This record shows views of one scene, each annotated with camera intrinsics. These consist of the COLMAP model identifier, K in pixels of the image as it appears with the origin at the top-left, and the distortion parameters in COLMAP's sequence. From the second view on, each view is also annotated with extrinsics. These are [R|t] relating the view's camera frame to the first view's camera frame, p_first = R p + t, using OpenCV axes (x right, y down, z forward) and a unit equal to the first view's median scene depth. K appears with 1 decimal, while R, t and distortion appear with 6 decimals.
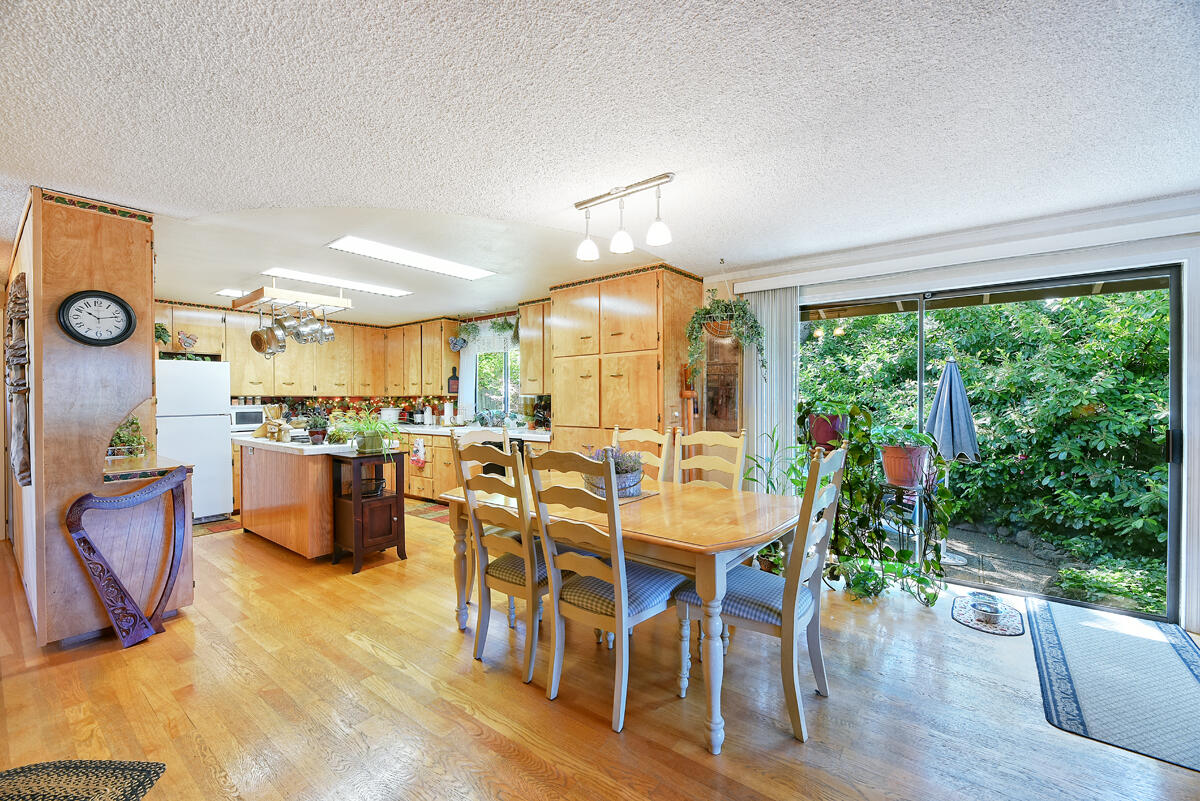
lens RADIAL K [[482.3, 0, 600.0], [0, 482.3, 401.2], [0, 0, 1]] dist [0.000762, -0.004381]
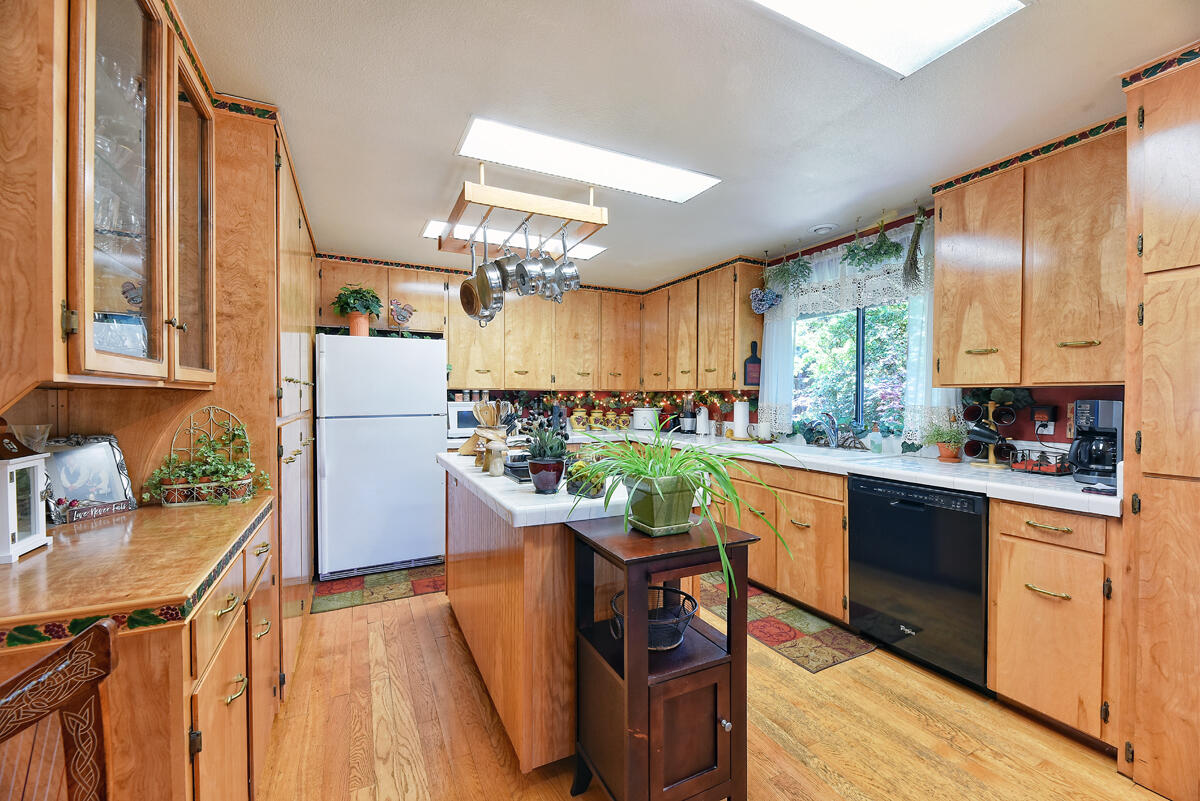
lens RADIAL K [[482.3, 0, 600.0], [0, 482.3, 401.2], [0, 0, 1]] dist [0.000762, -0.004381]
pose [[0.899861, 0.012169, -0.436008, -0.212293], [-0.010575, 0.999926, 0.006082, 0.001068], [0.436049, -0.000862, 0.899922, 0.379004]]
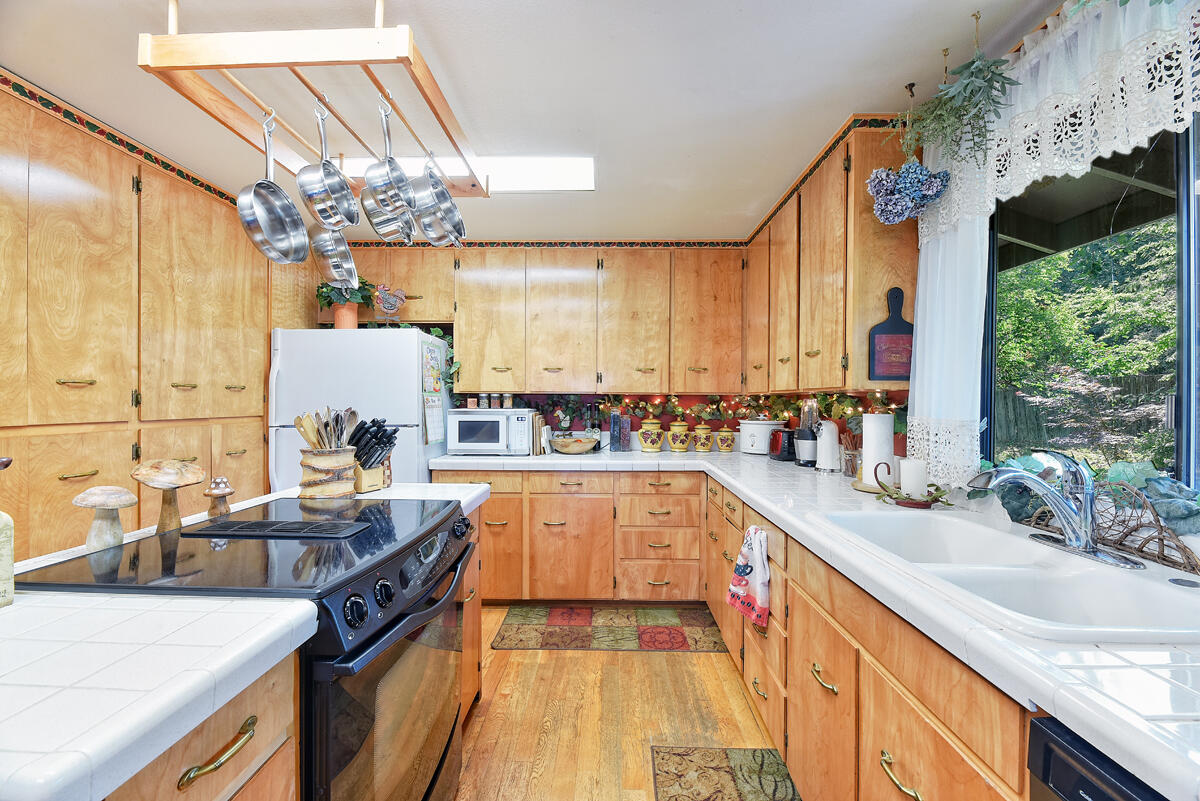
lens RADIAL K [[482.3, 0, 600.0], [0, 482.3, 401.2], [0, 0, 1]] dist [0.000762, -0.004381]
pose [[0.592621, 0.008021, -0.805442, -0.174744], [-0.012926, 0.999916, 0.000447, -0.002269], [0.805378, 0.010146, 0.592675, 0.688581]]
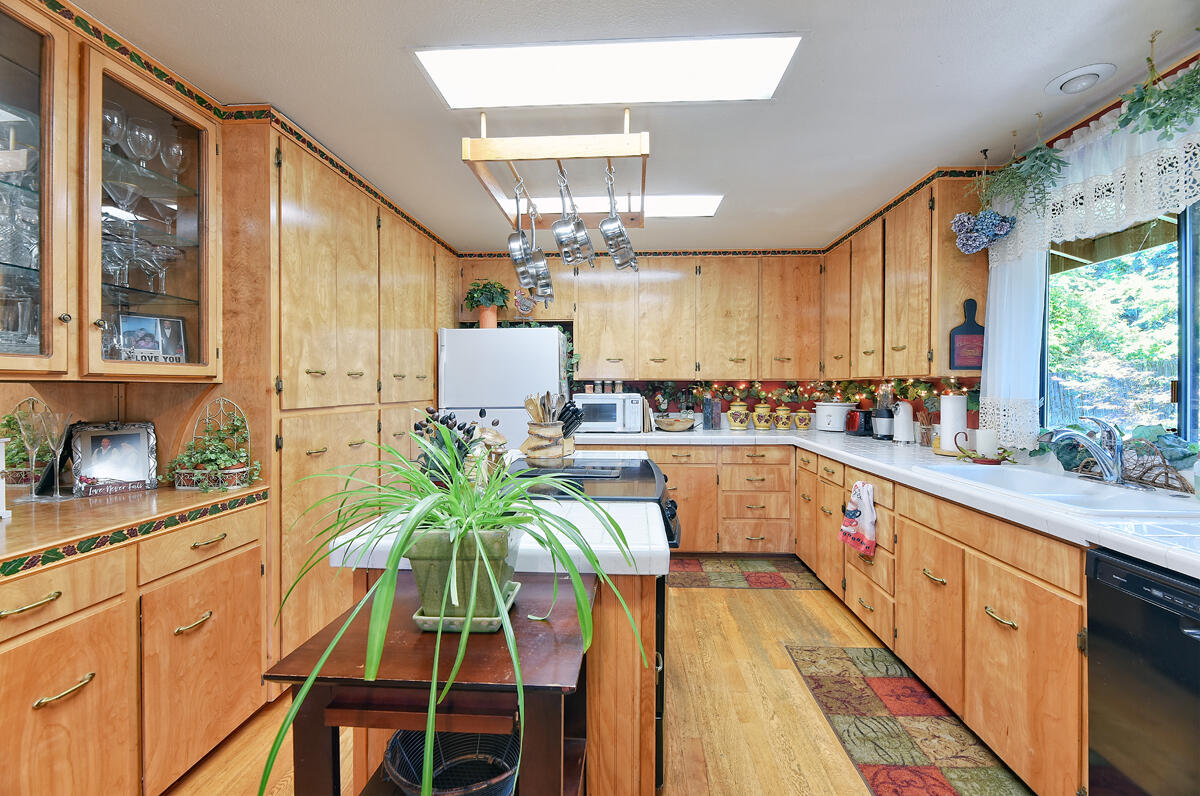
lens RADIAL K [[486.2, 0, 609.2], [0, 486.2, 388.4], [0, 0, 1]] dist [-0.001784, -0.003751]
pose [[0.573598, 0.007534, -0.819102, -0.153202], [-0.008656, 0.999958, 0.003136, -0.000837], [0.819091, 0.005291, 0.573639, 0.552663]]
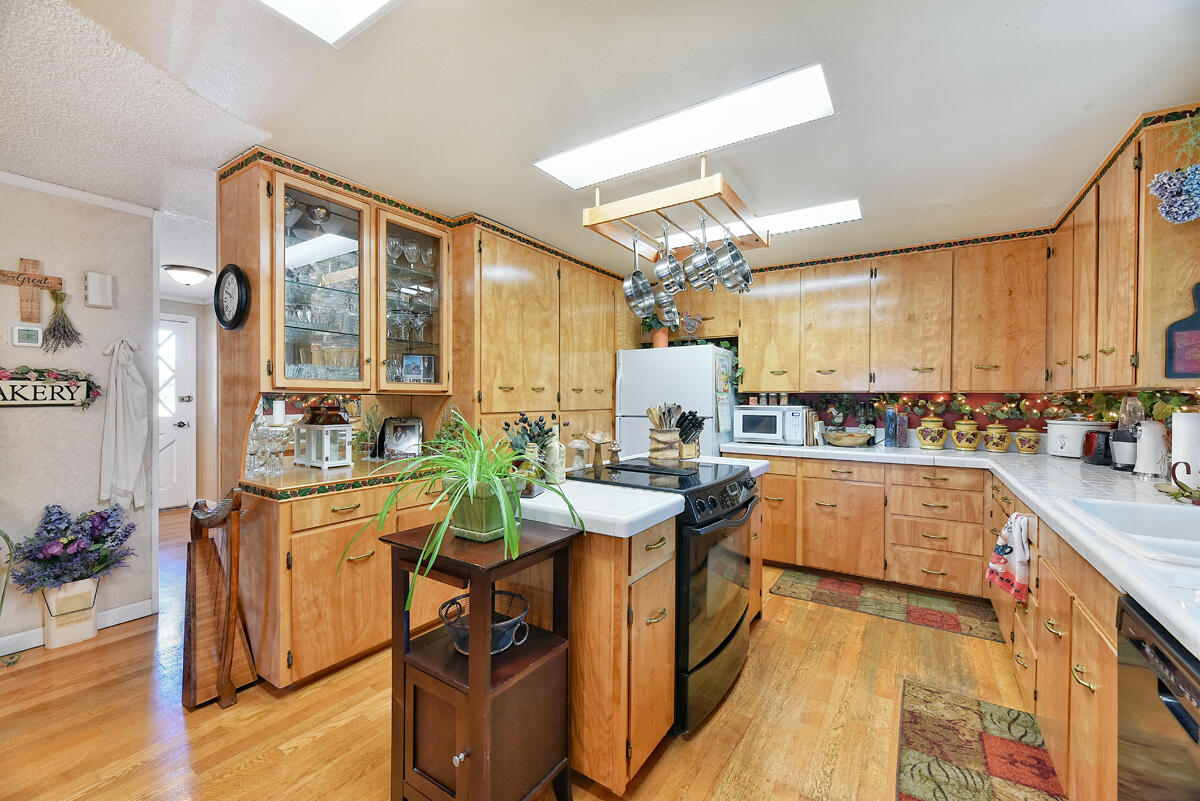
lens RADIAL K [[482.3, 0, 600.0], [0, 482.3, 401.2], [0, 0, 1]] dist [0.000762, -0.004381]
pose [[0.077782, 0.011875, -0.996900, -0.057151], [-0.012329, 0.999864, 0.010948, -0.002180], [0.996894, 0.011439, 0.077918, 0.634670]]
